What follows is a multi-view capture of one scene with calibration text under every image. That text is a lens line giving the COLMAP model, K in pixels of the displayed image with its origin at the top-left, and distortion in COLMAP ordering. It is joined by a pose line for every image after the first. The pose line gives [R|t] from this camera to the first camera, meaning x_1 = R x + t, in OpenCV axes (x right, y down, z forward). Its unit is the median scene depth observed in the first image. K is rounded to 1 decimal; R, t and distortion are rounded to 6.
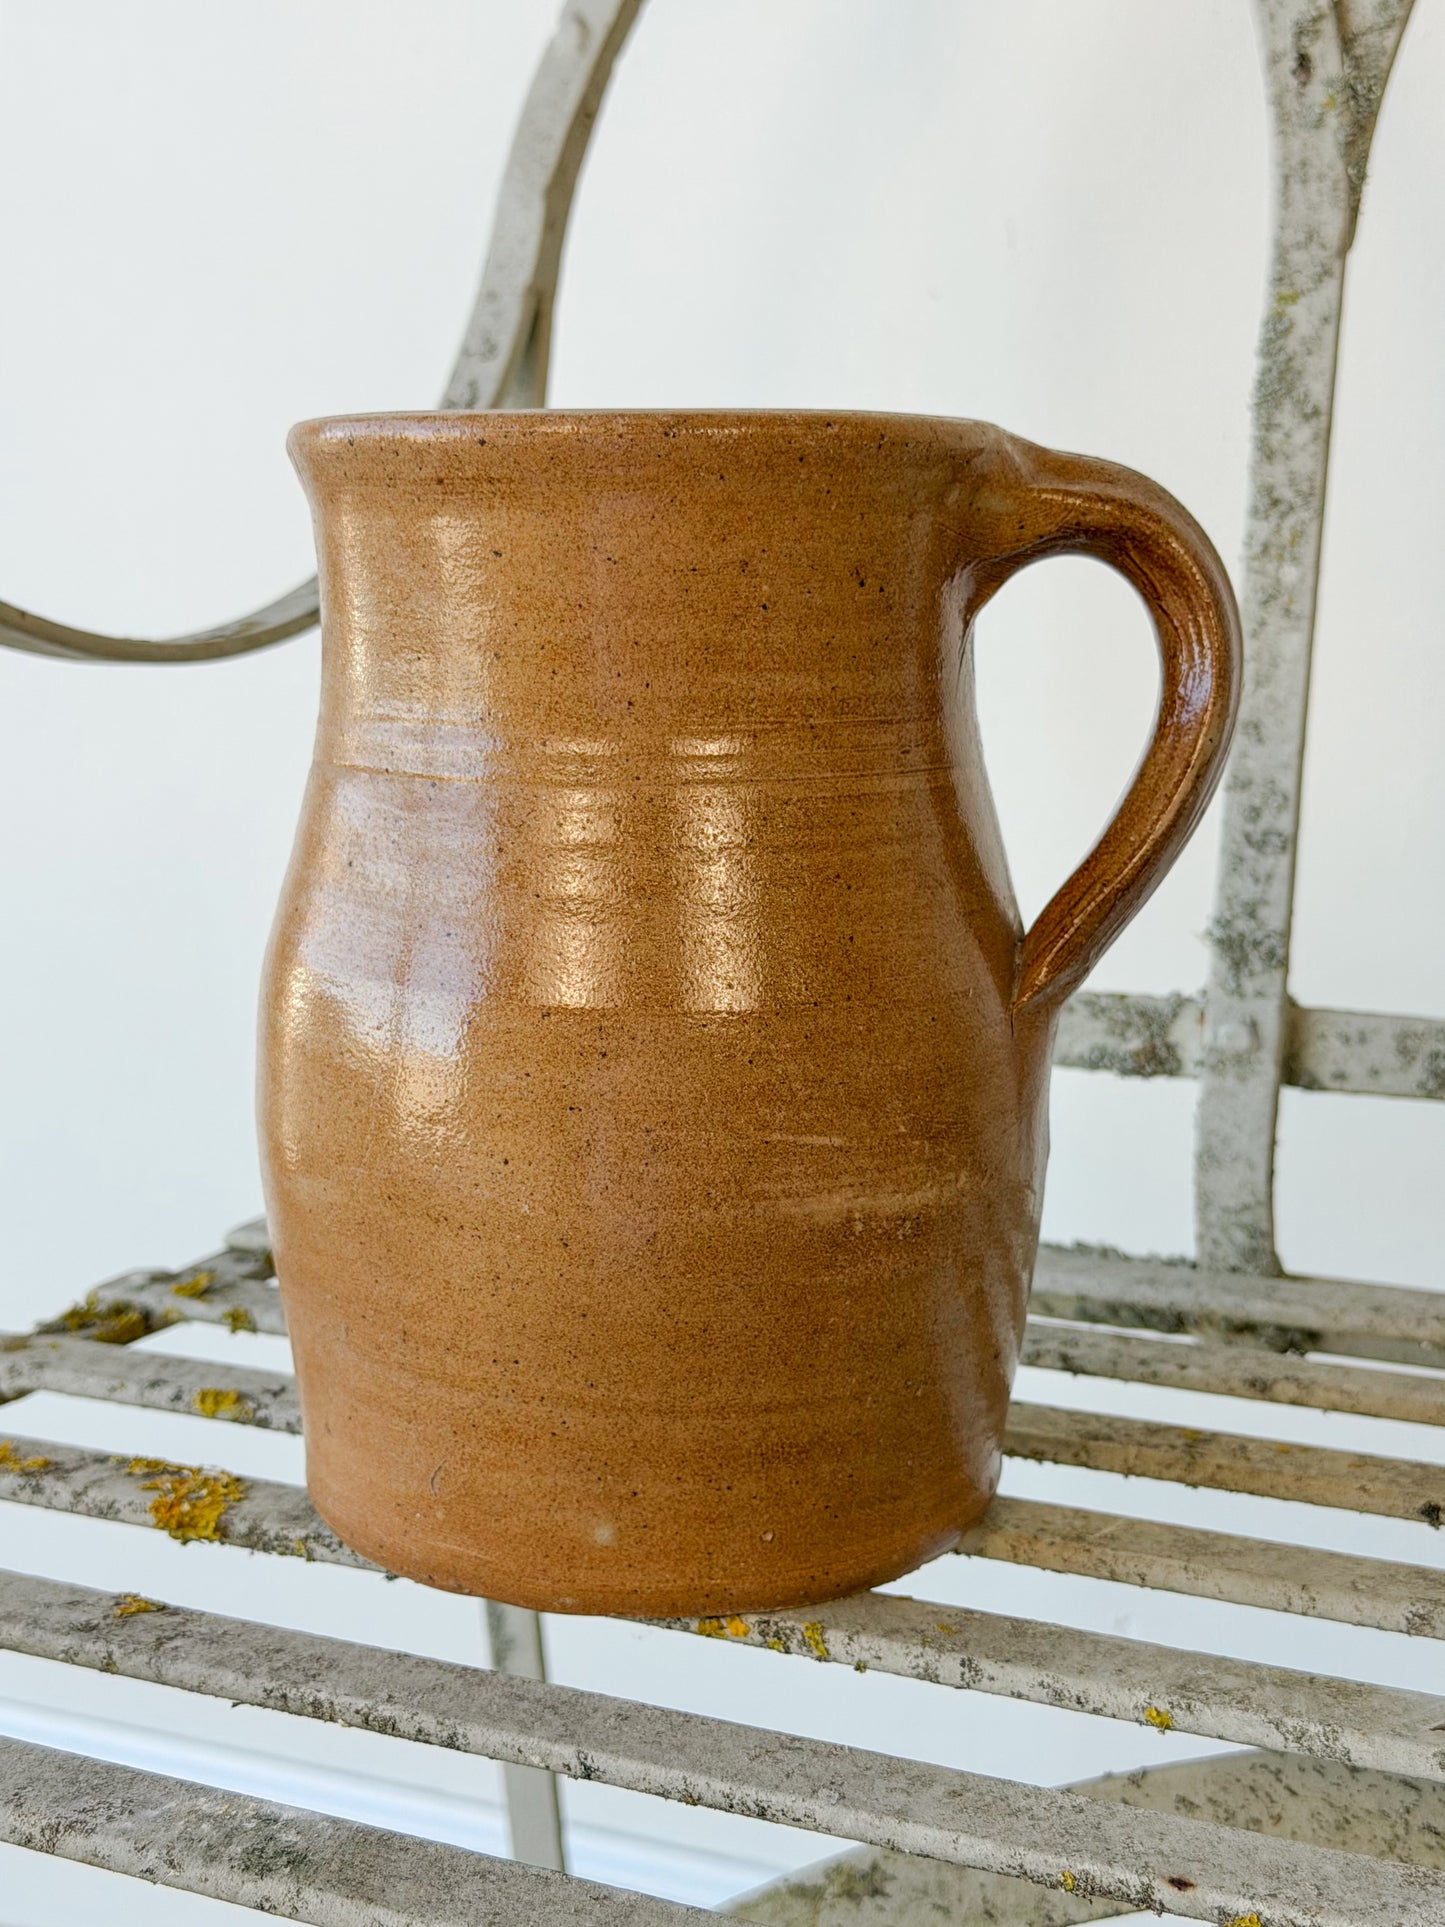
lens RADIAL K [[2733.0, 0, 723.8], [0, 2733.0, 1030.4], [0, 0, 1]] dist [0.081163, 0.000000]
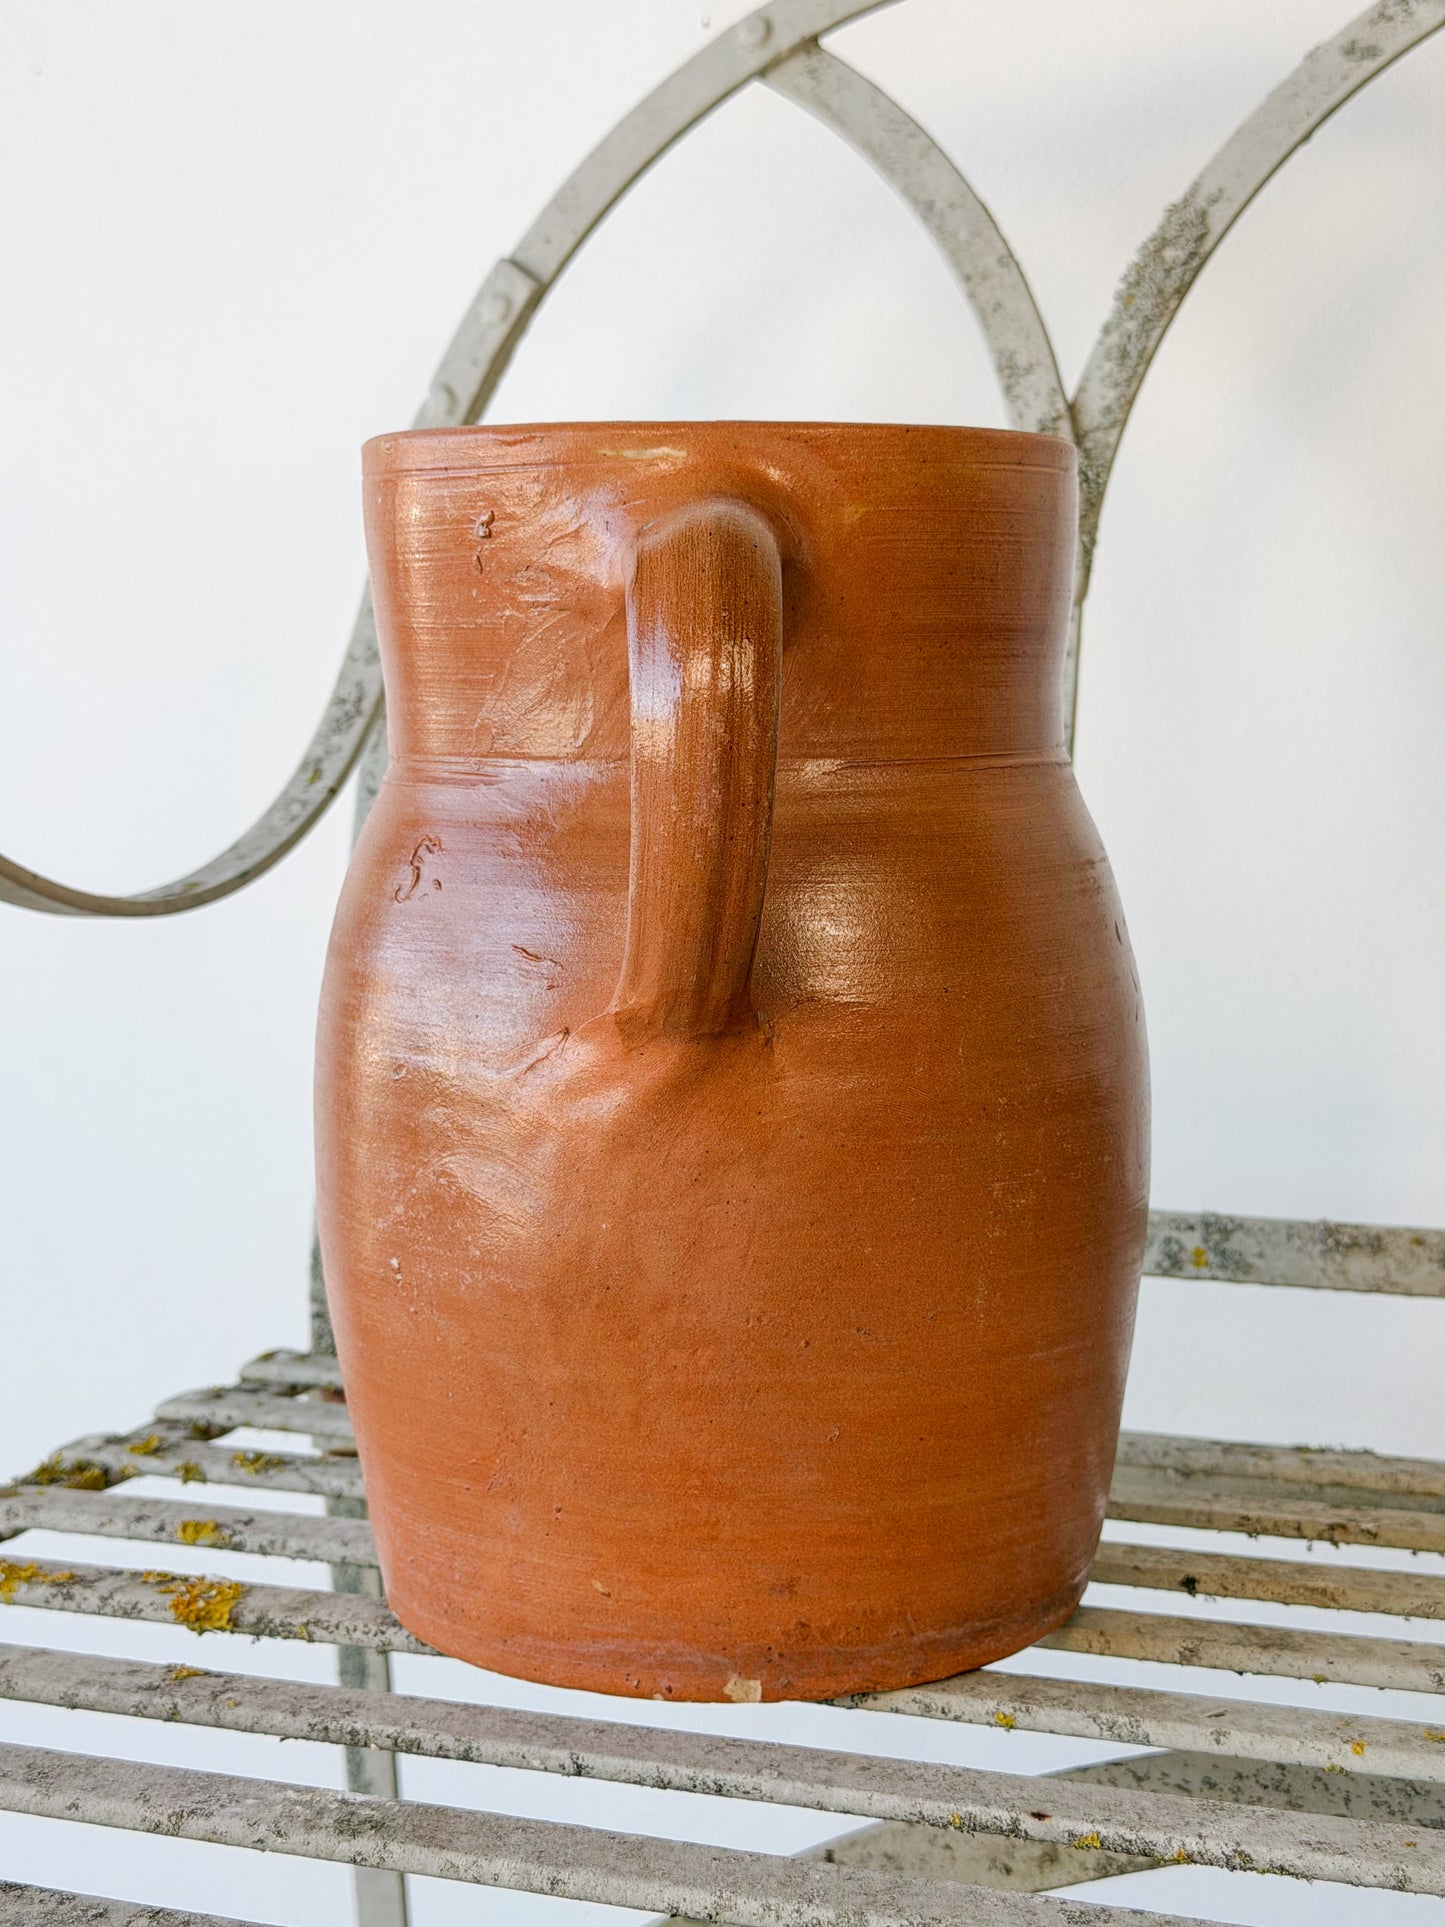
lens RADIAL K [[2733.0, 0, 741.9], [0, 2733.0, 1074.9], [0, 0, 1]] dist [0.081163, 0.000000]
pose [[0.991927, 0.002014, 0.126796, -0.116337], [0.007868, 0.996970, -0.077389, 0.036117], [-0.126568, 0.077762, 0.988905, -0.271133]]
